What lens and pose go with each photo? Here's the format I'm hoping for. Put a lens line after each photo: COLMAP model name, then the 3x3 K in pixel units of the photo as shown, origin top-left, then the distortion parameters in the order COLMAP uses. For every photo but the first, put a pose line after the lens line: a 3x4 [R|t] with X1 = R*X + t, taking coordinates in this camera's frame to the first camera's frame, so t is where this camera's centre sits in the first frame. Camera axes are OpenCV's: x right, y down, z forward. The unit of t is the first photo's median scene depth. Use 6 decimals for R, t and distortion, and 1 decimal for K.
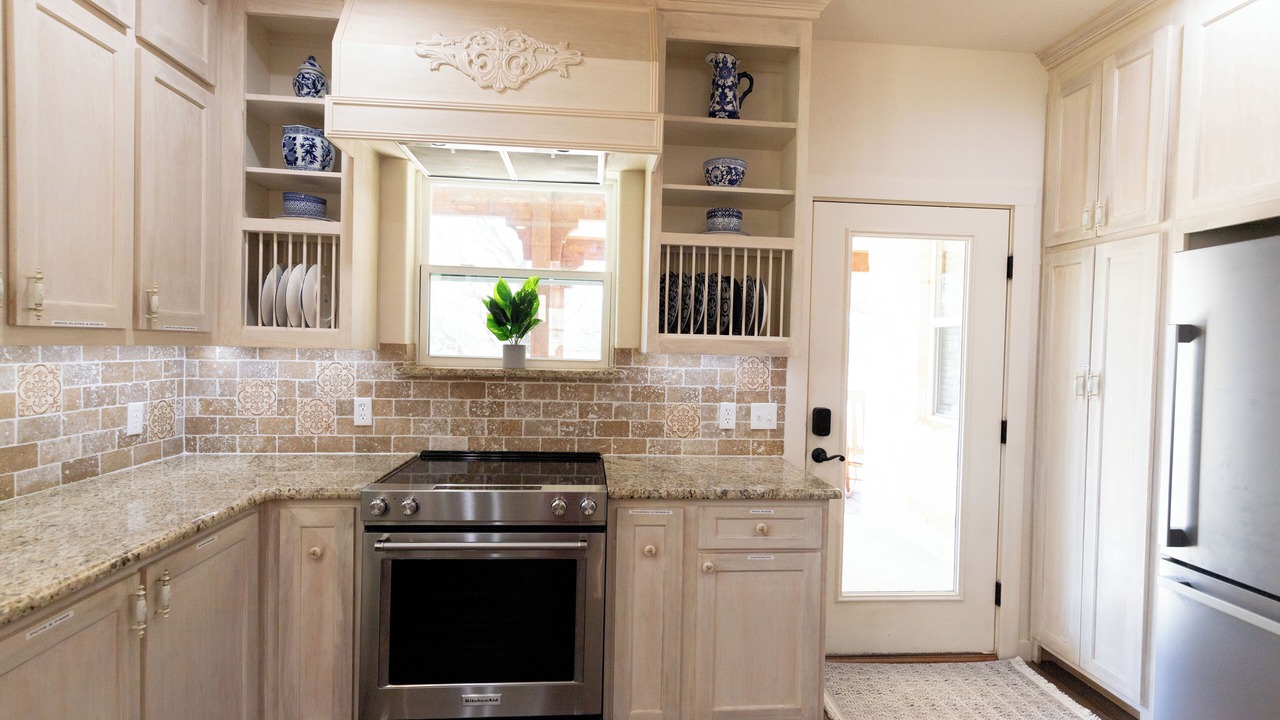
lens RADIAL K [[529.8, 0, 634.2], [0, 529.8, 360.9], [0, 0, 1]] dist [0.008517, -0.000523]
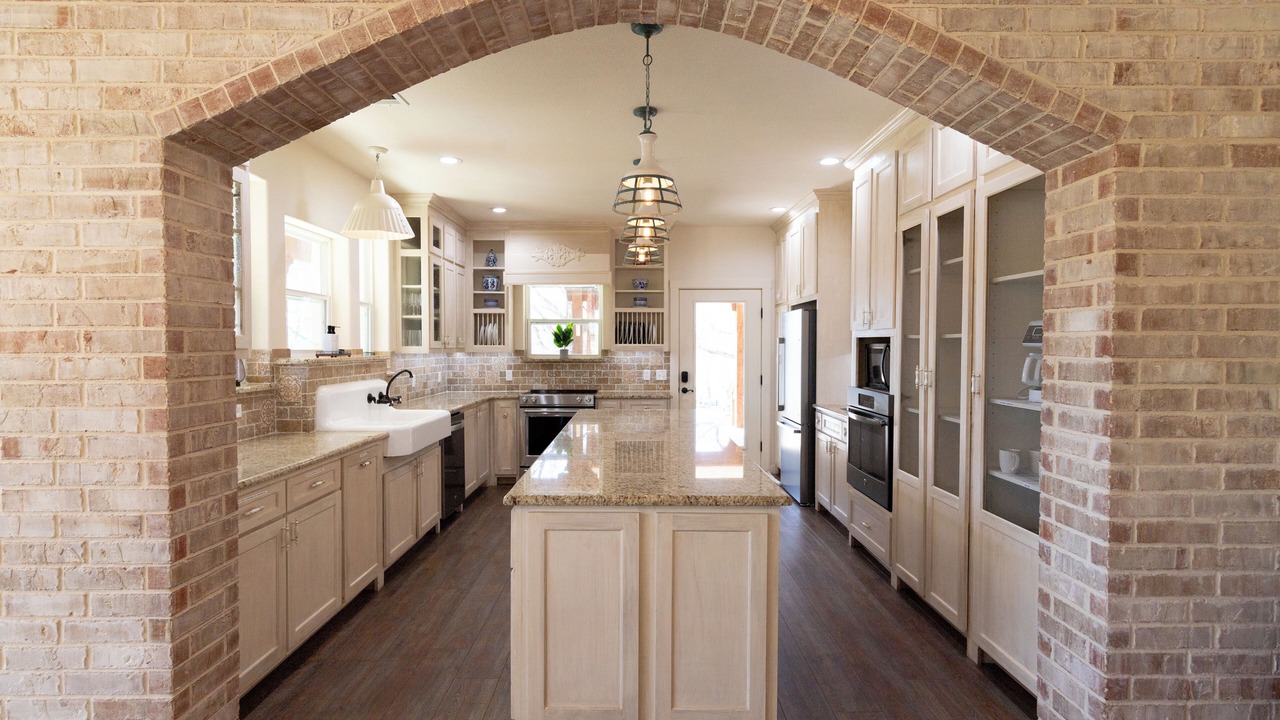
lens RADIAL K [[529.8, 0, 641.4], [0, 529.8, 358.0], [0, 0, 1]] dist [0.008517, -0.000523]
pose [[0.996679, -0.022449, -0.078274, 0.391377], [0.022176, 0.999745, -0.004358, 0.035529], [0.078352, 0.002608, 0.996922, -1.723889]]
